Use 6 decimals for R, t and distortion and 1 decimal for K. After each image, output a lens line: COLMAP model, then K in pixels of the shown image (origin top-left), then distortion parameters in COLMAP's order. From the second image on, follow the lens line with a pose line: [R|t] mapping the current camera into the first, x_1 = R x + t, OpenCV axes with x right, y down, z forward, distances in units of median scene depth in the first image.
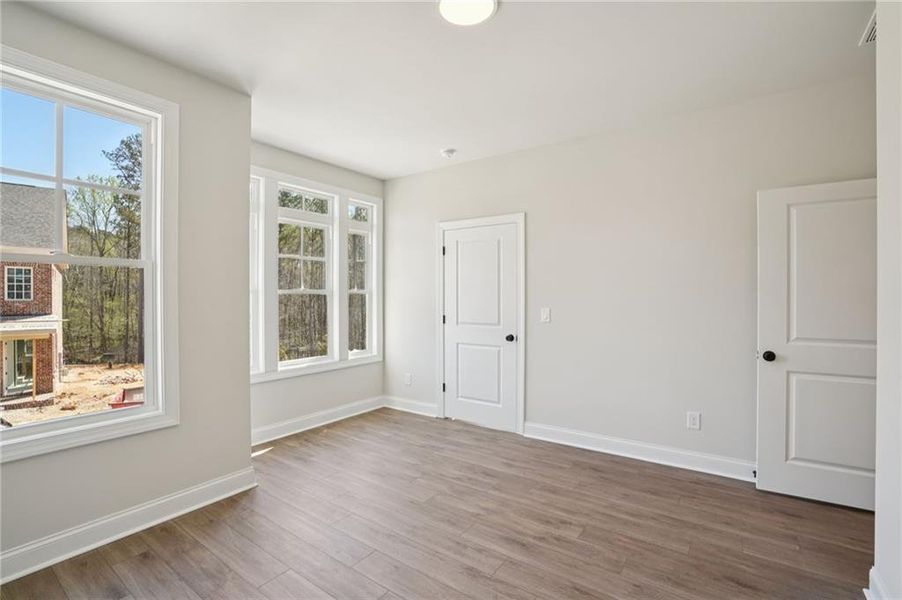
lens RADIAL K [[414.8, 0, 445.1], [0, 414.8, 297.5], [0, 0, 1]] dist [-0.060882, 0.023108]
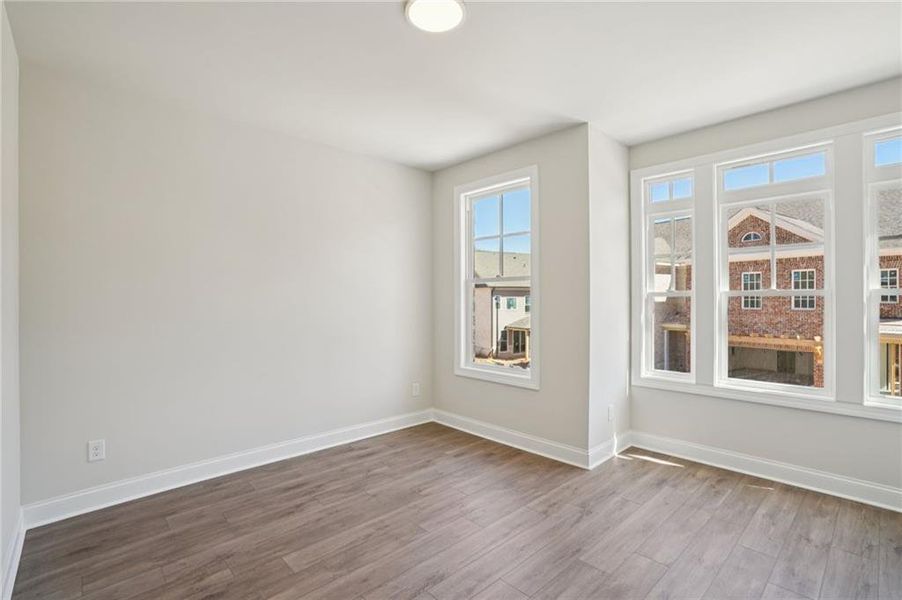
lens RADIAL K [[414.8, 0, 445.1], [0, 414.8, 297.5], [0, 0, 1]] dist [-0.060882, 0.023108]
pose [[-0.201156, -0.006612, -0.979537, 0.540097], [-0.000033, 0.999977, -0.006743, 0.000245], [0.979559, -0.001324, -0.201152, 0.638688]]
